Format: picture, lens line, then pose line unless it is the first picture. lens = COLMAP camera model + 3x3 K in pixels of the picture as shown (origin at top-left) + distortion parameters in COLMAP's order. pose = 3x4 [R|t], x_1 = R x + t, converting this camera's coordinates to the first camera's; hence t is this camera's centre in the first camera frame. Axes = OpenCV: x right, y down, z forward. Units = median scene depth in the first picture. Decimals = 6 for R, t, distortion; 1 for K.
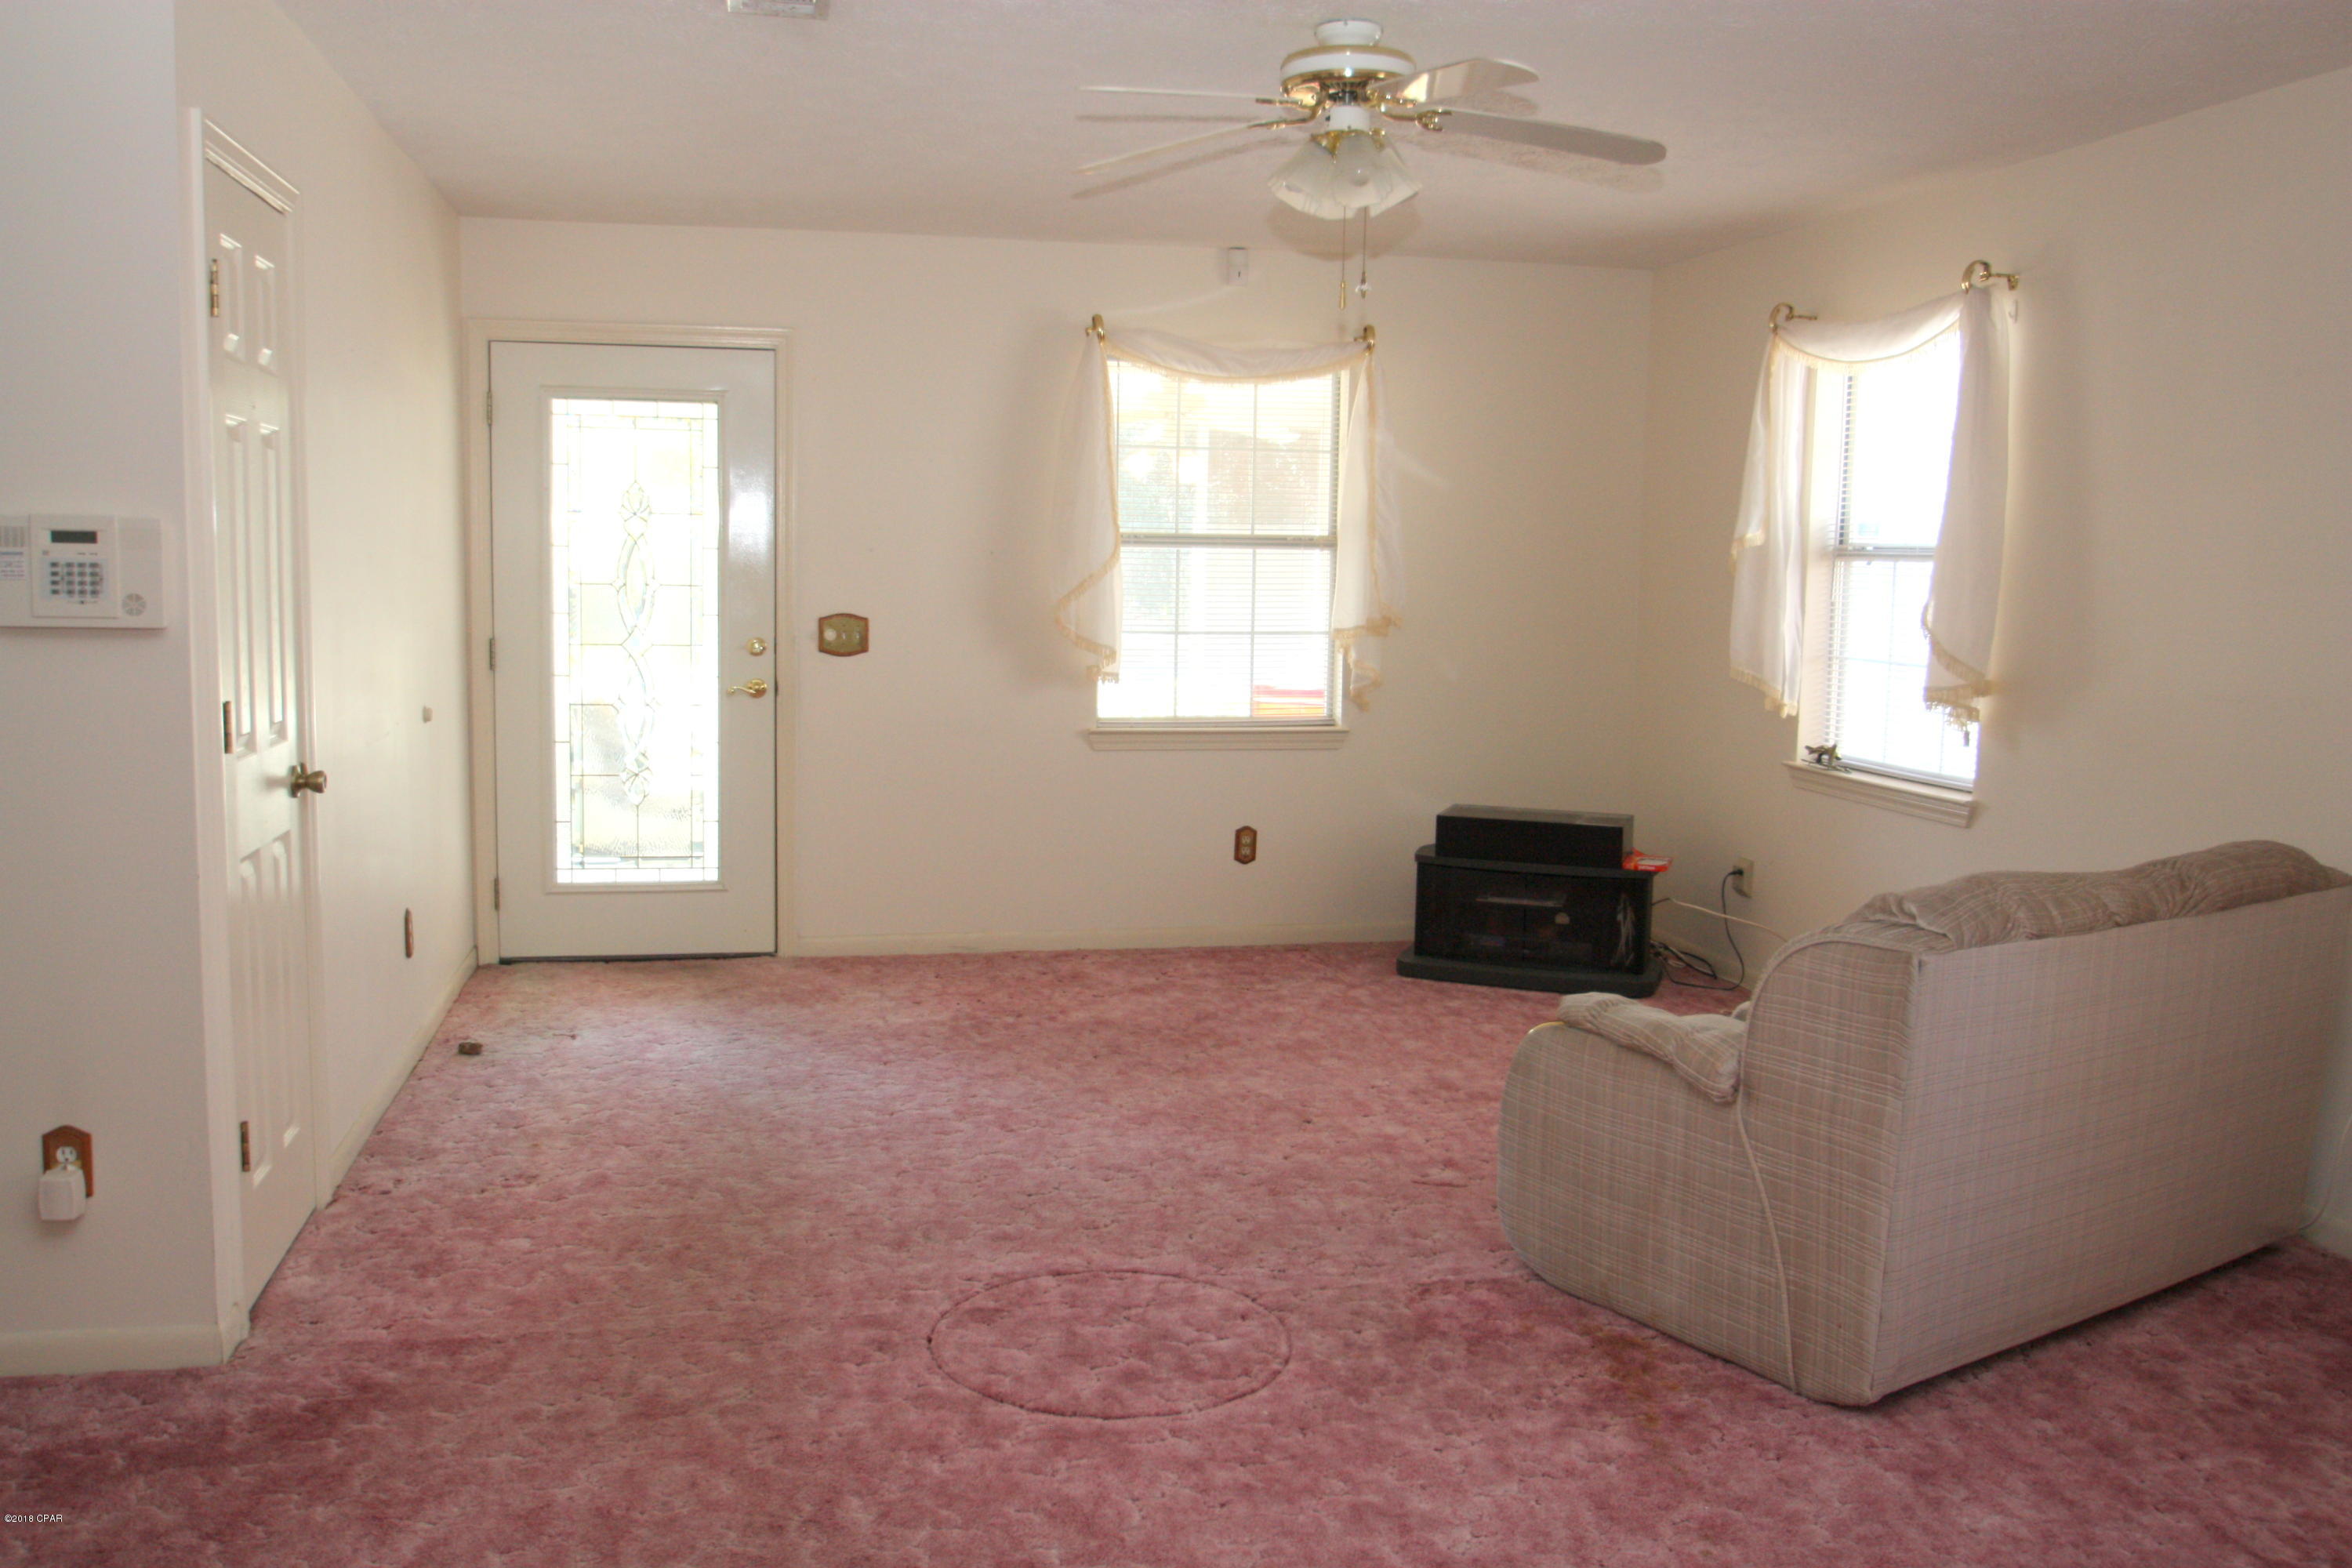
lens RADIAL K [[1916.1, 0, 1176.0], [0, 1916.1, 784.0], [0, 0, 1]] dist [-0.044304, 0.011242]
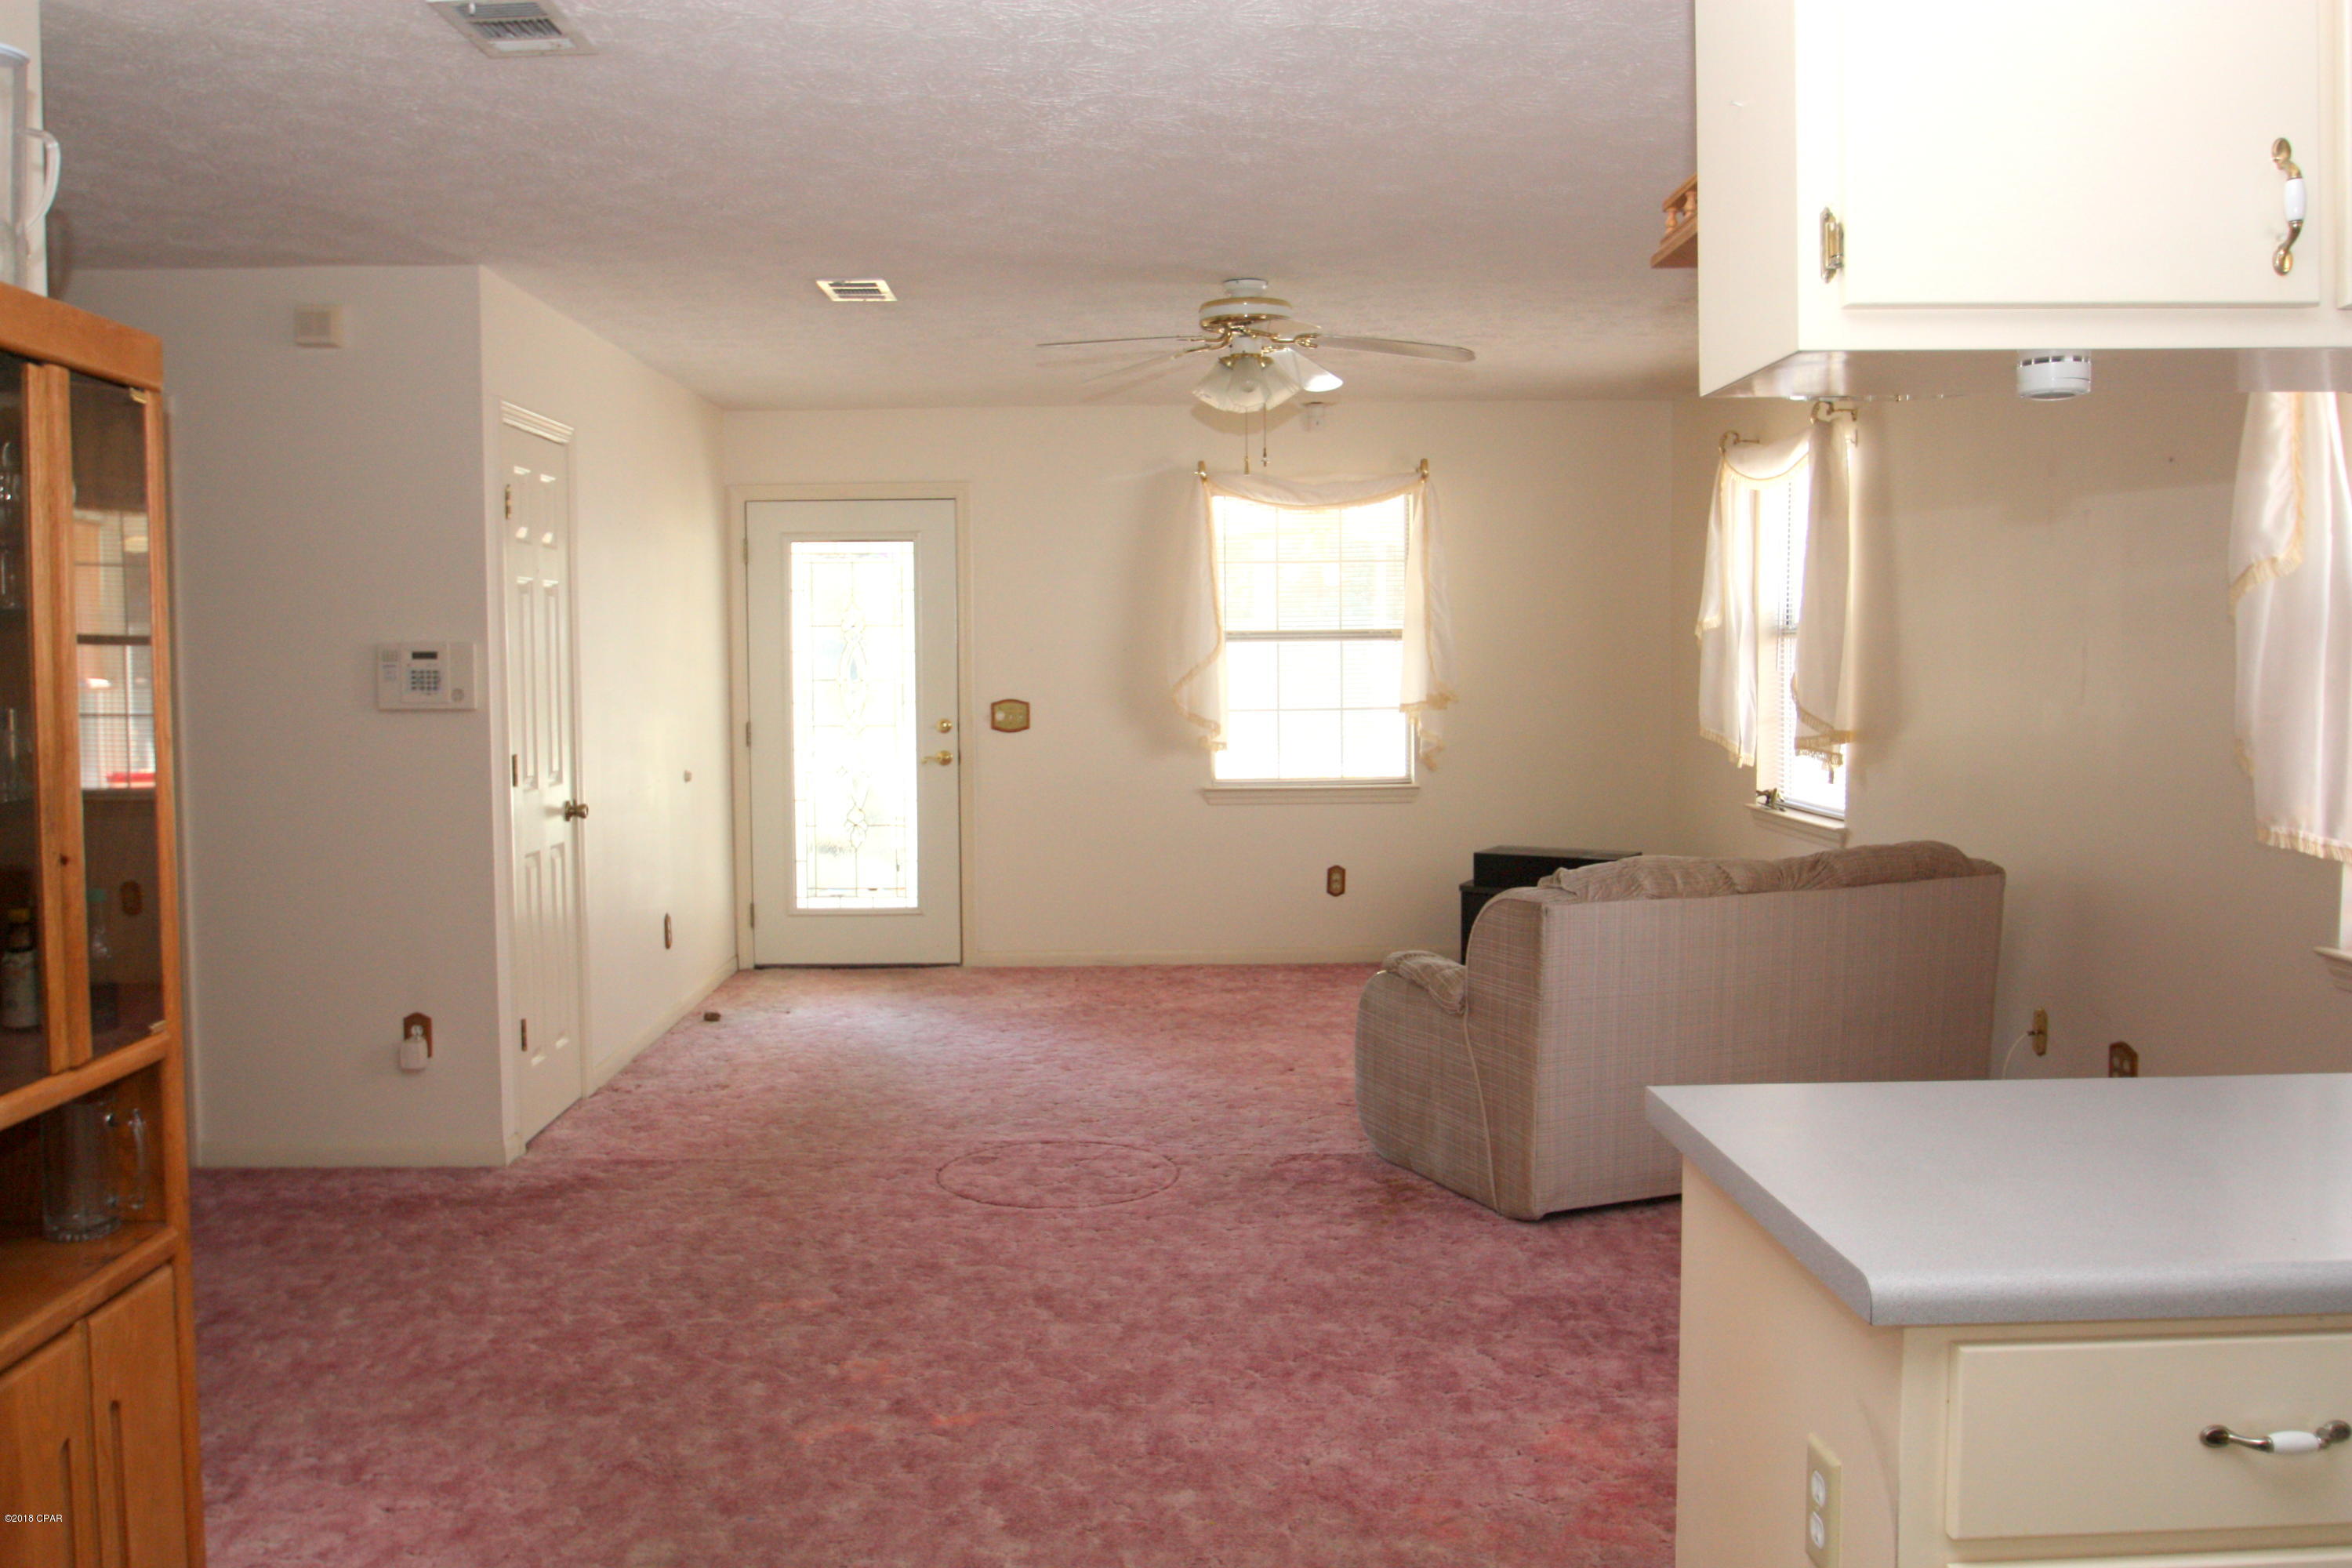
lens RADIAL K [[1916.1, 0, 1176.0], [0, 1916.1, 784.0], [0, 0, 1]] dist [-0.044304, 0.011242]
pose [[0.981516, -0.012428, -0.190974, 0.249298], [0.003128, 0.998798, -0.048926, 0.043189], [0.191352, 0.047424, 0.980375, -0.333049]]
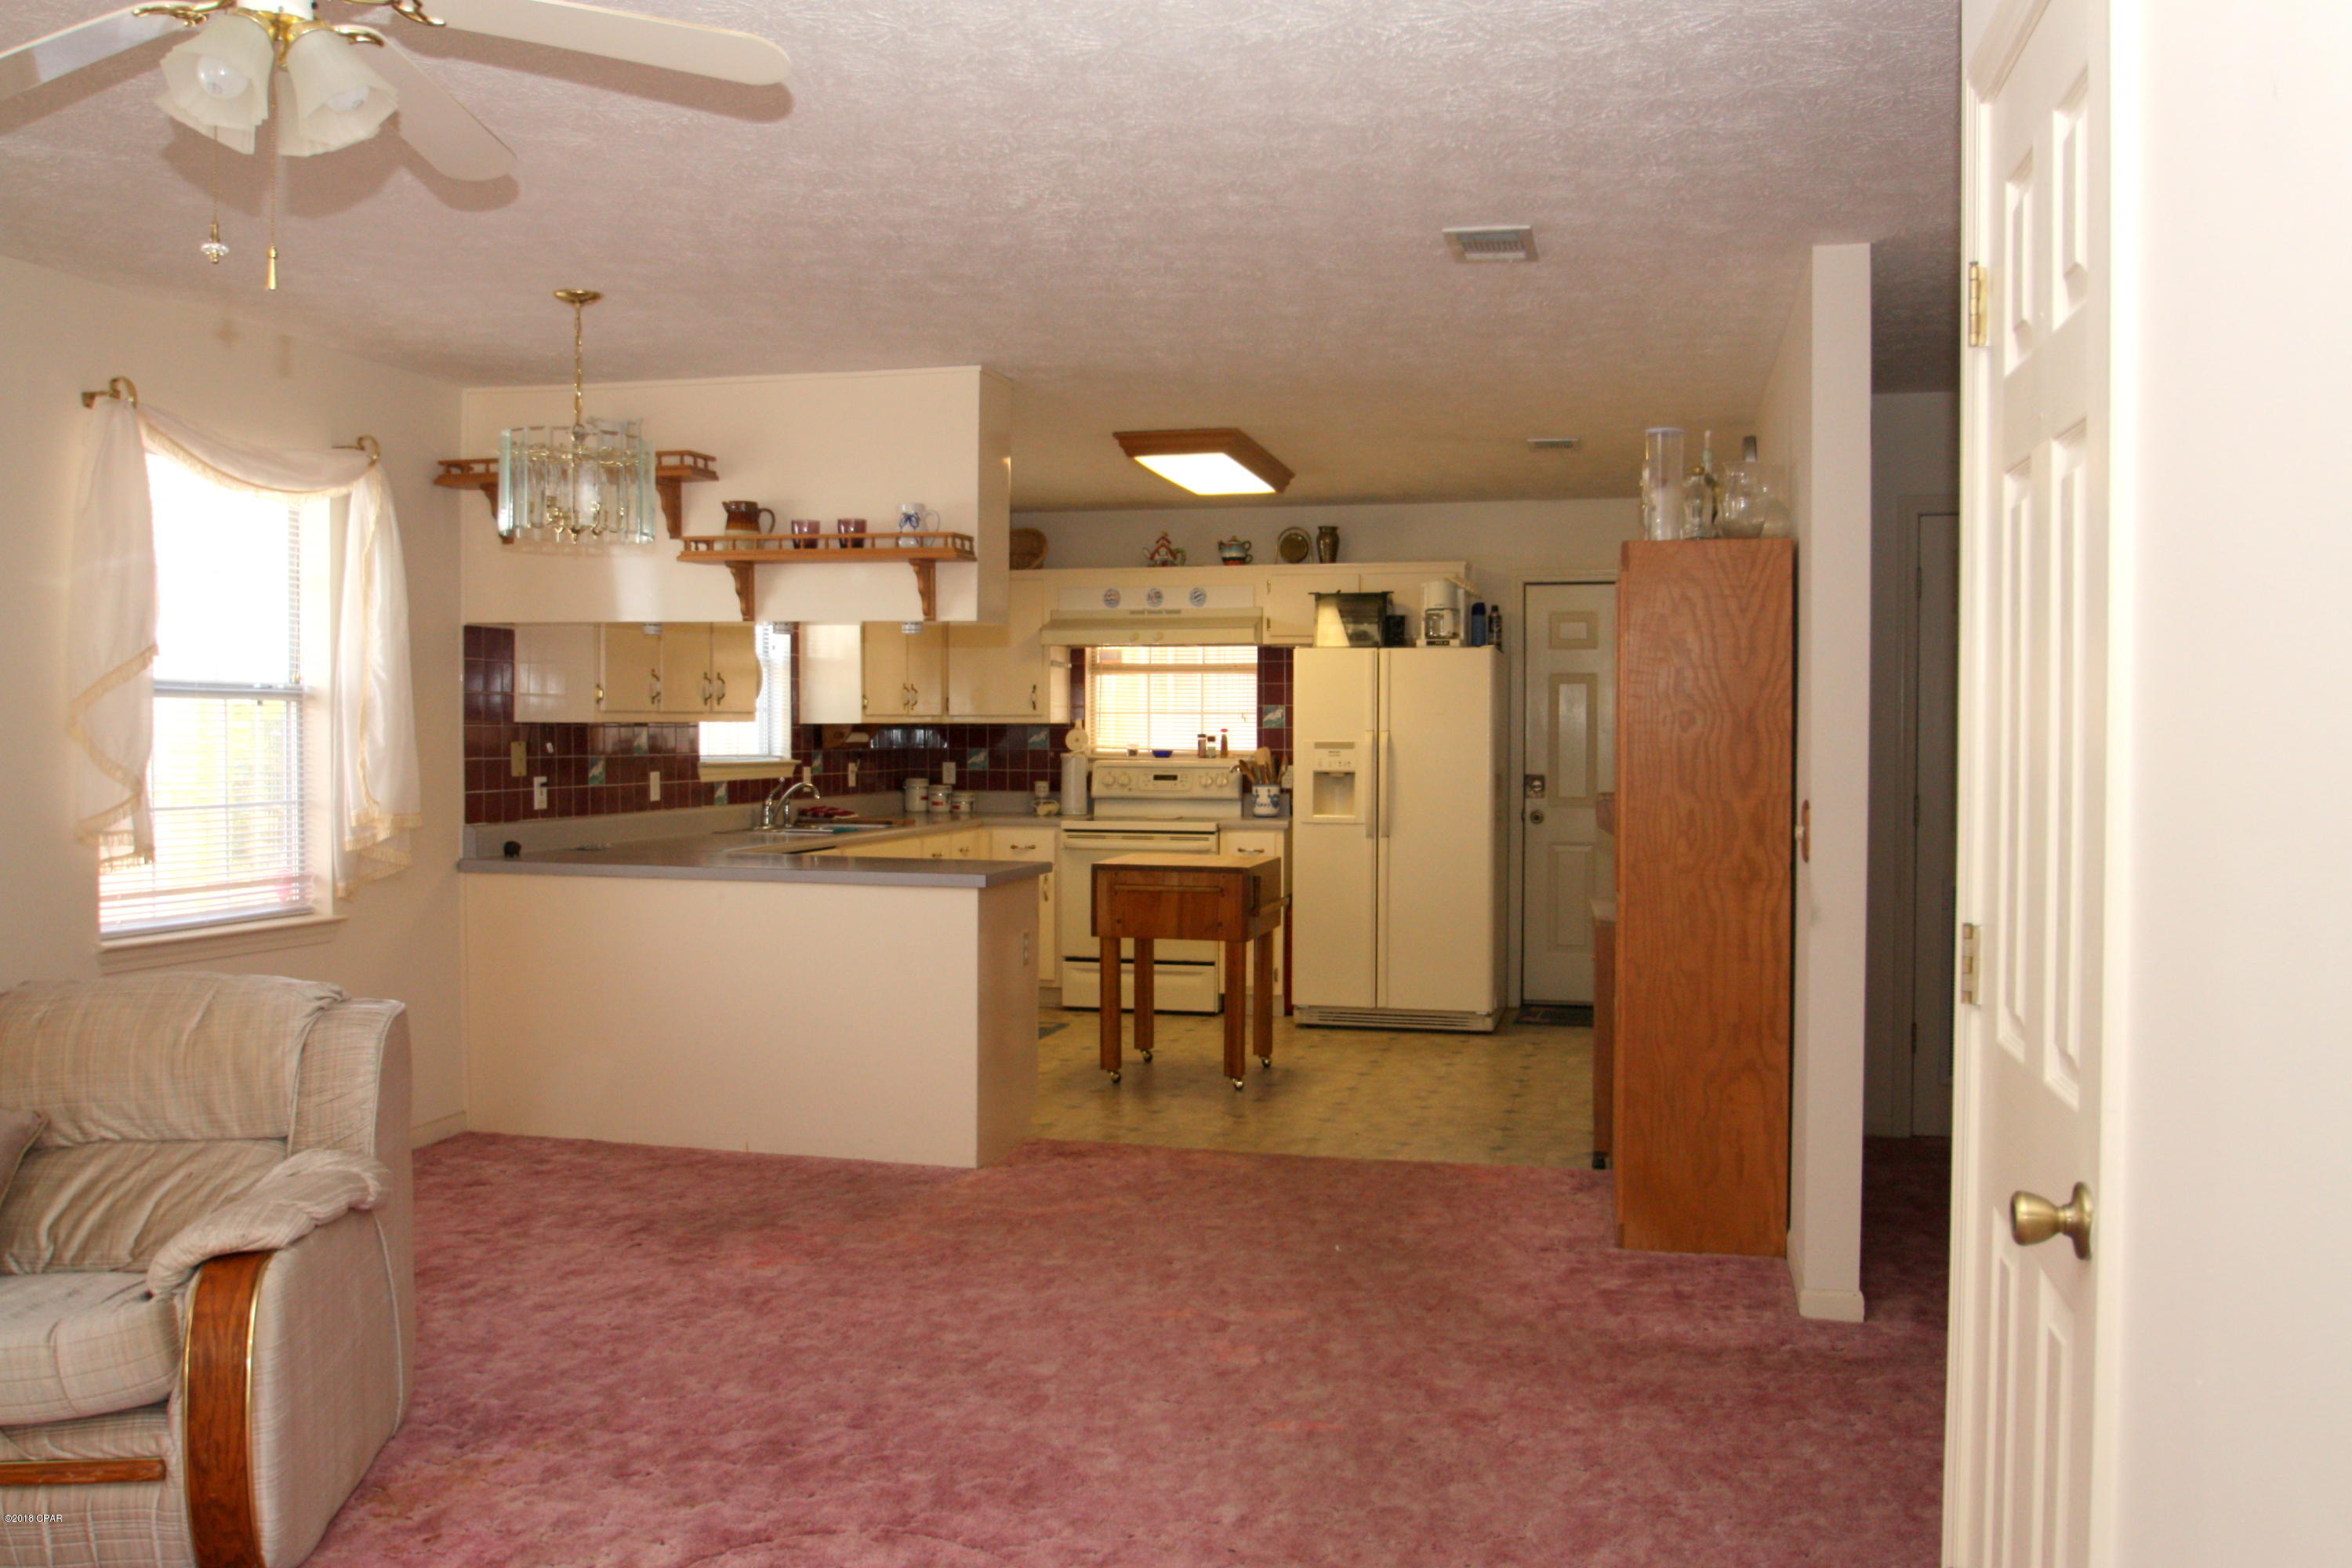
lens RADIAL K [[1916.1, 0, 1176.0], [0, 1916.1, 784.0], [0, 0, 1]] dist [-0.044304, 0.011242]
pose [[-0.897216, -0.033344, 0.440331, -0.385574], [0.032263, 0.989530, 0.140672, -0.134314], [-0.440411, 0.140419, -0.886747, 1.192809]]
